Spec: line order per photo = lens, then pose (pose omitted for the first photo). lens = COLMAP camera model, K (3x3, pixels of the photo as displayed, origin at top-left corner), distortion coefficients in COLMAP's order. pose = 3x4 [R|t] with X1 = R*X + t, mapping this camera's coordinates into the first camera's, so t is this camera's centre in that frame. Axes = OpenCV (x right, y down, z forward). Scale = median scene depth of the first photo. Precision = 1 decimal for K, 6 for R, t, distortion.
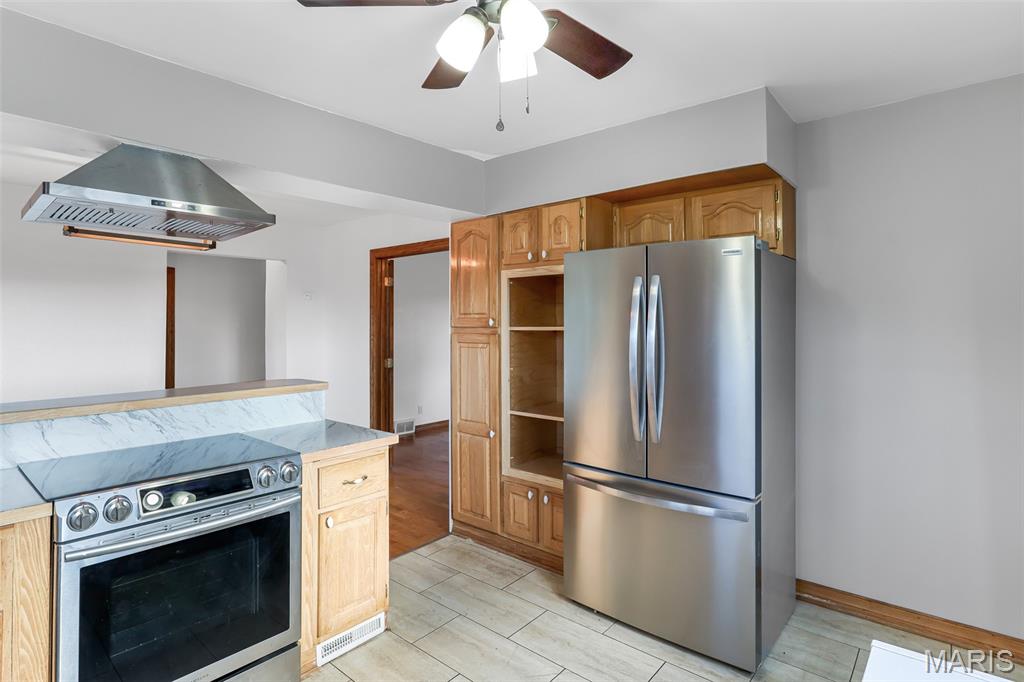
lens RADIAL K [[520.7, 0, 514.8], [0, 520.7, 314.9], [0, 0, 1]] dist [-0.000265, 0.000333]
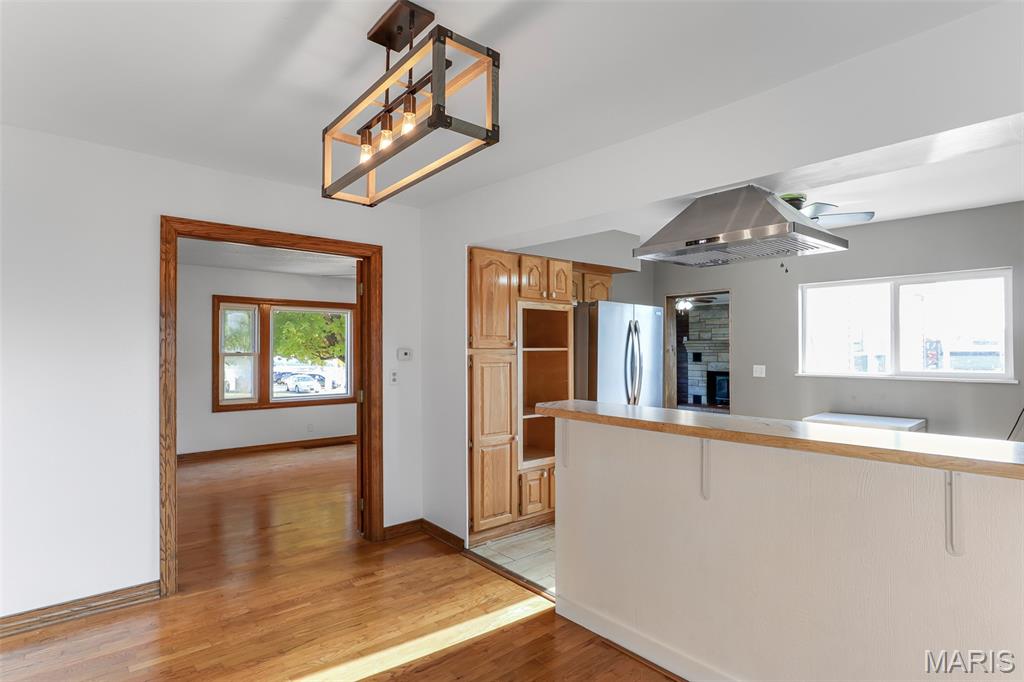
lens RADIAL K [[523.0, 0, 508.6], [0, 523.0, 345.3], [0, 0, 1]] dist [-0.013328, 0.001977]
pose [[0.165682, 0.011132, 0.986116, -1.234899], [-0.015874, 0.999837, -0.008620, 0.027771], [-0.986051, -0.014225, 0.165832, 0.830573]]
